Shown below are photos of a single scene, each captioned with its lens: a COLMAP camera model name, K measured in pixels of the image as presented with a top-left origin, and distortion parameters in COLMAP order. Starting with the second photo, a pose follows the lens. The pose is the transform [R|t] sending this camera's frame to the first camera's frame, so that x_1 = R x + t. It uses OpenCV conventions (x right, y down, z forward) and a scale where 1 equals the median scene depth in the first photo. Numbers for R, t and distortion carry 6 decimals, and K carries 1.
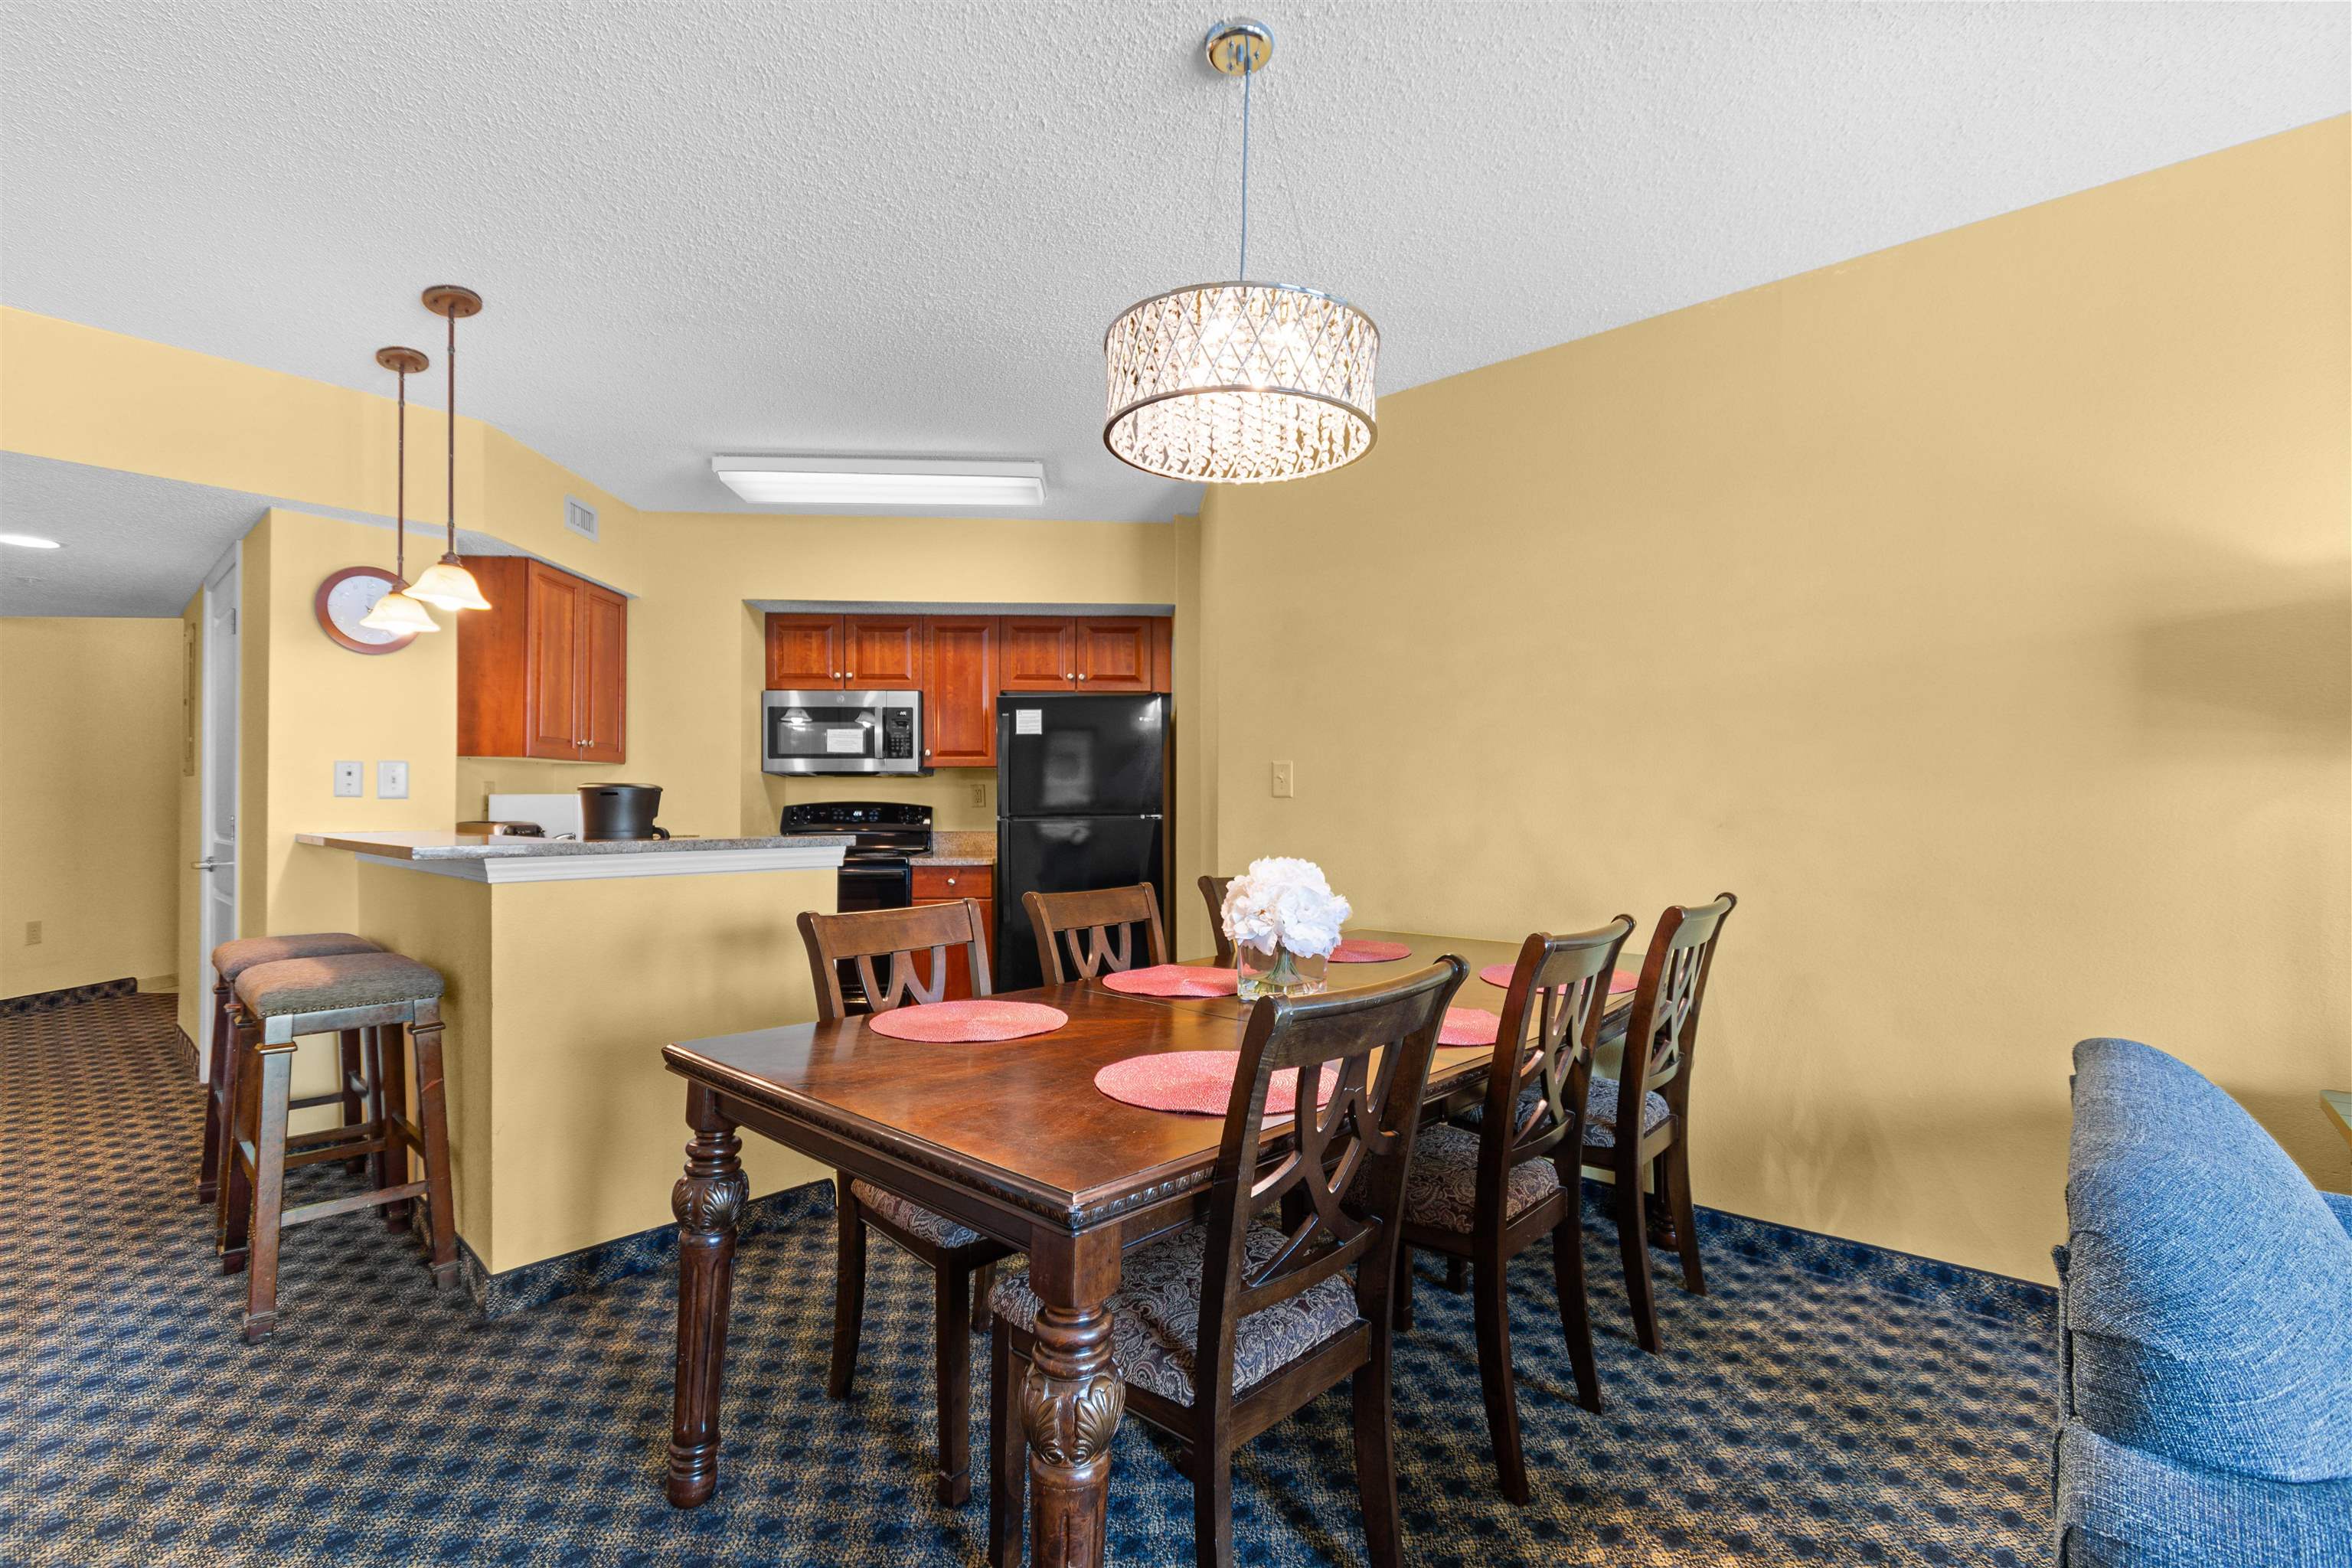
lens RADIAL K [[1033.1, 0, 1179.9], [0, 1033.1, 796.8], [0, 0, 1]] dist [0.003567, -0.000130]
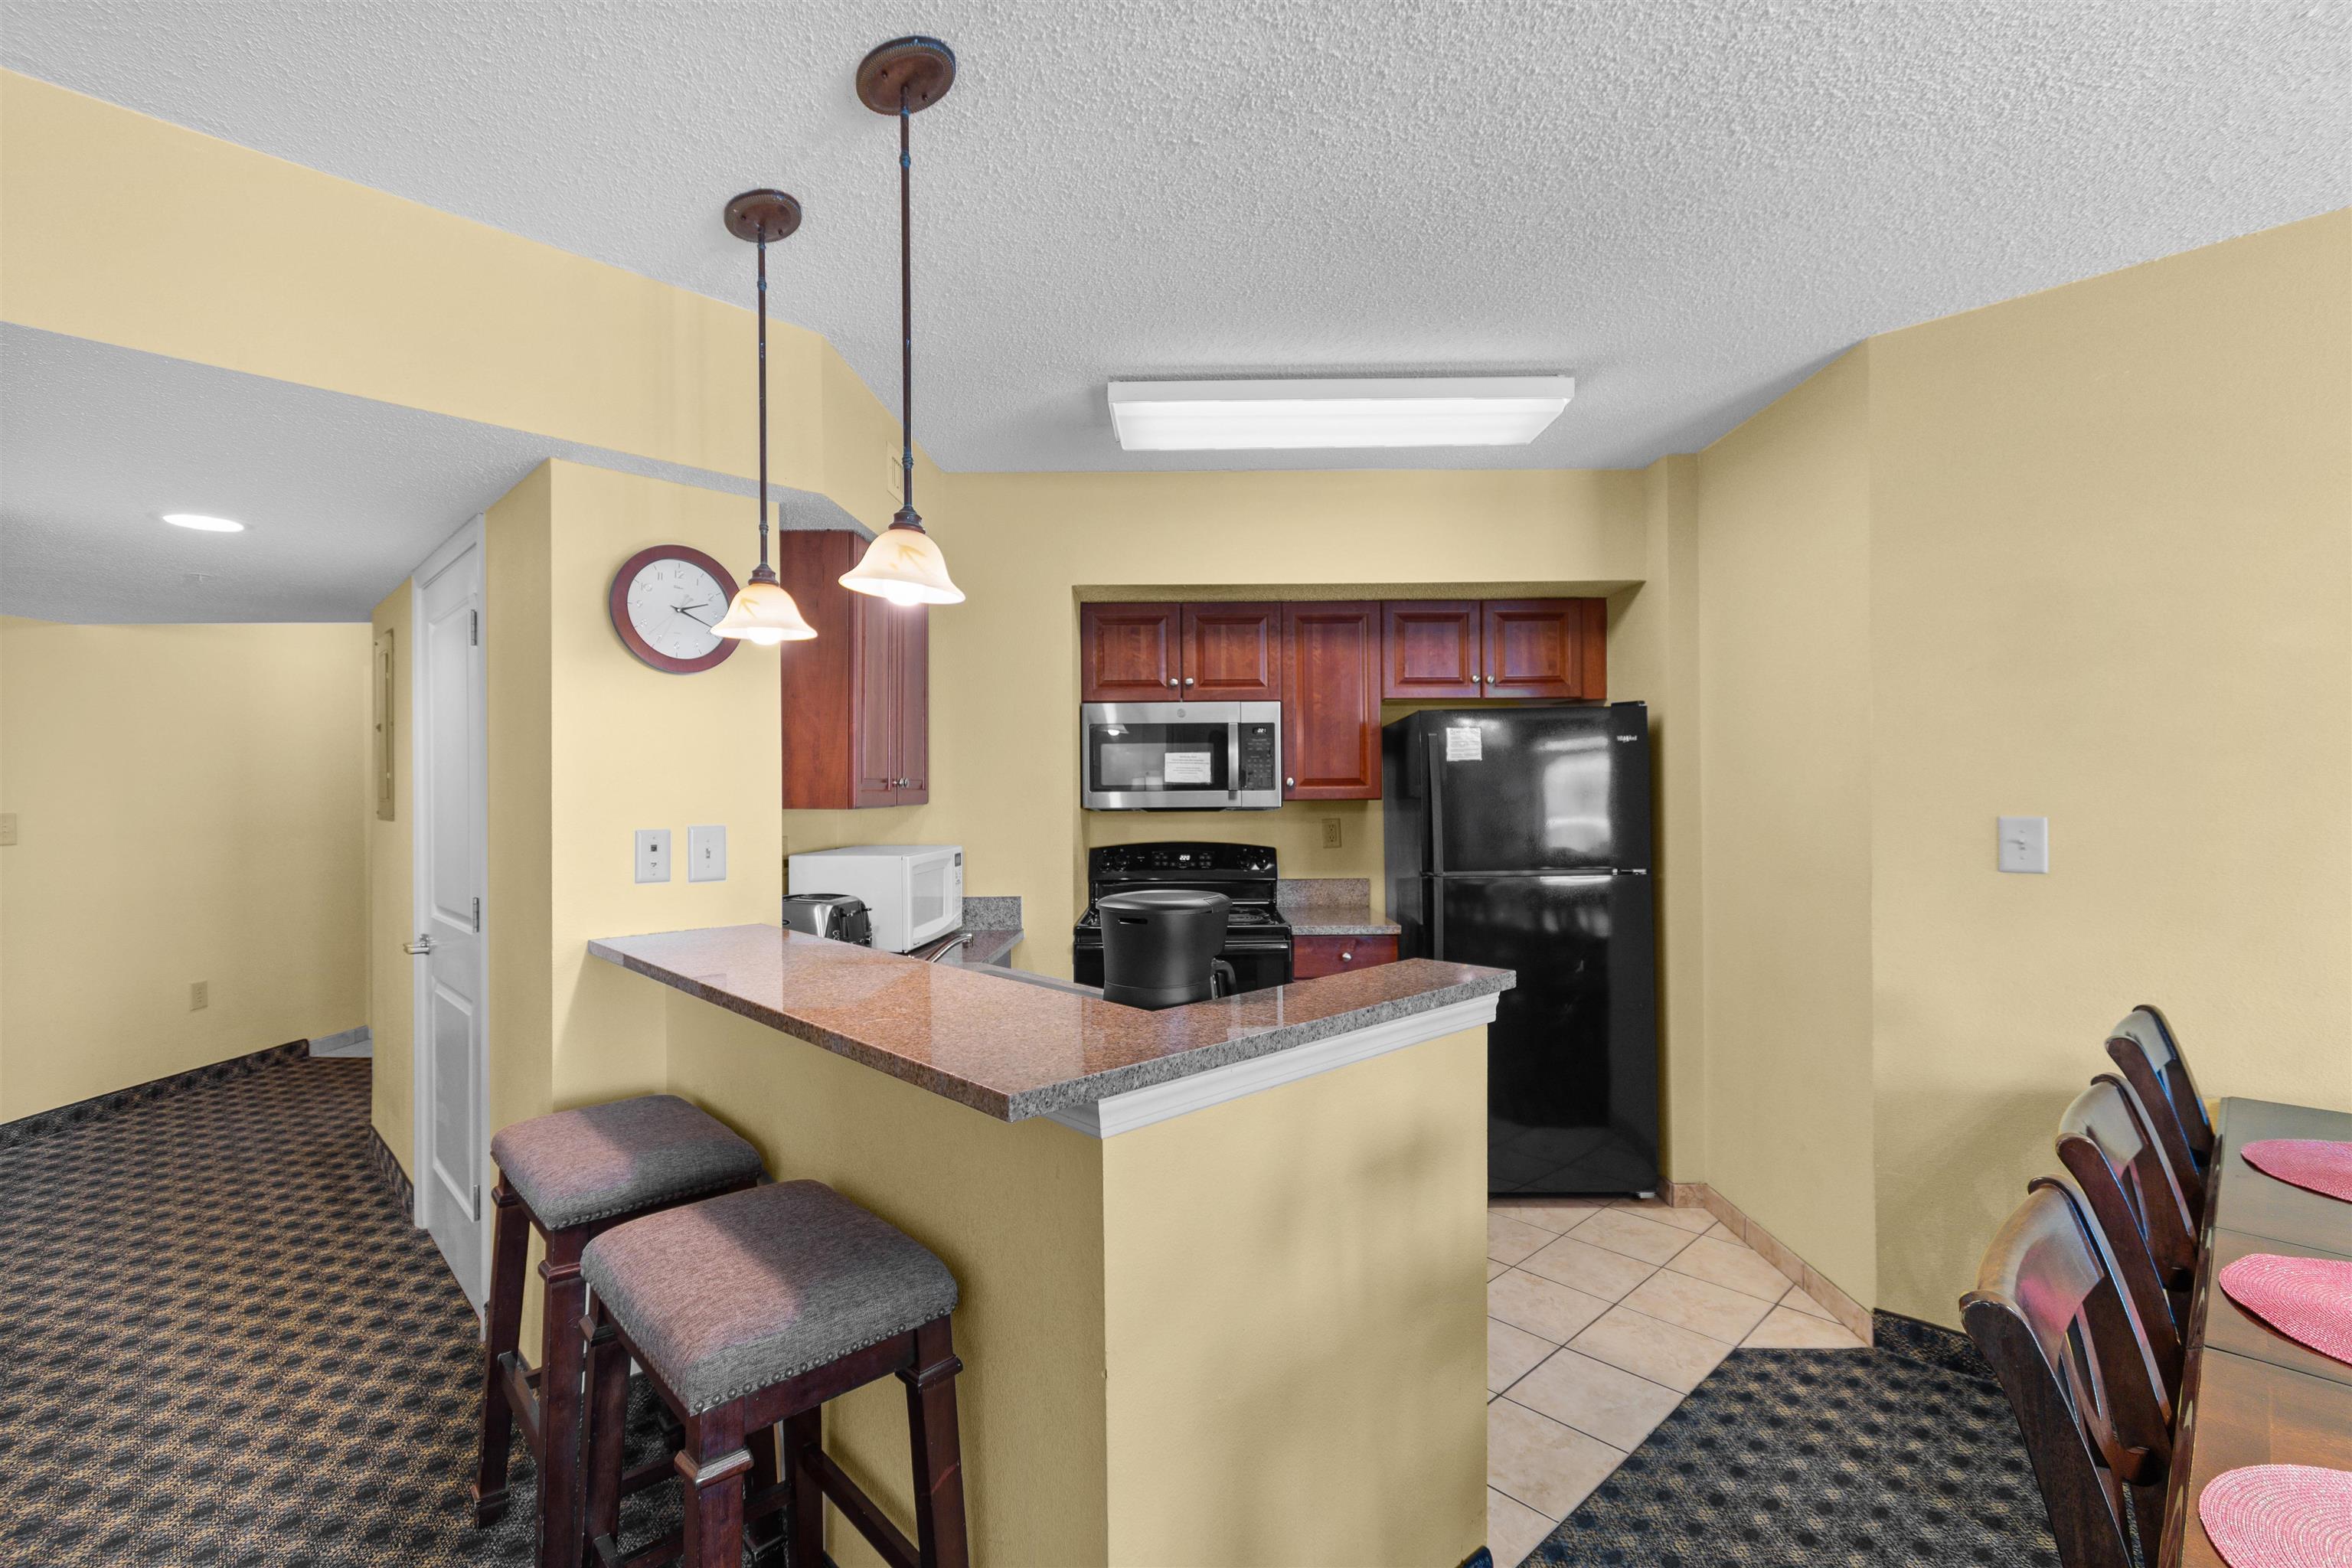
lens RADIAL K [[1035.5, 0, 1176.7], [0, 1035.5, 787.6], [0, 0, 1]] dist [0.003386, 0.000296]
pose [[0.997756, -0.006483, -0.066640, -0.278804], [0.006964, 0.999951, 0.006990, -0.044405], [0.066592, -0.007438, 0.997753, 0.230826]]
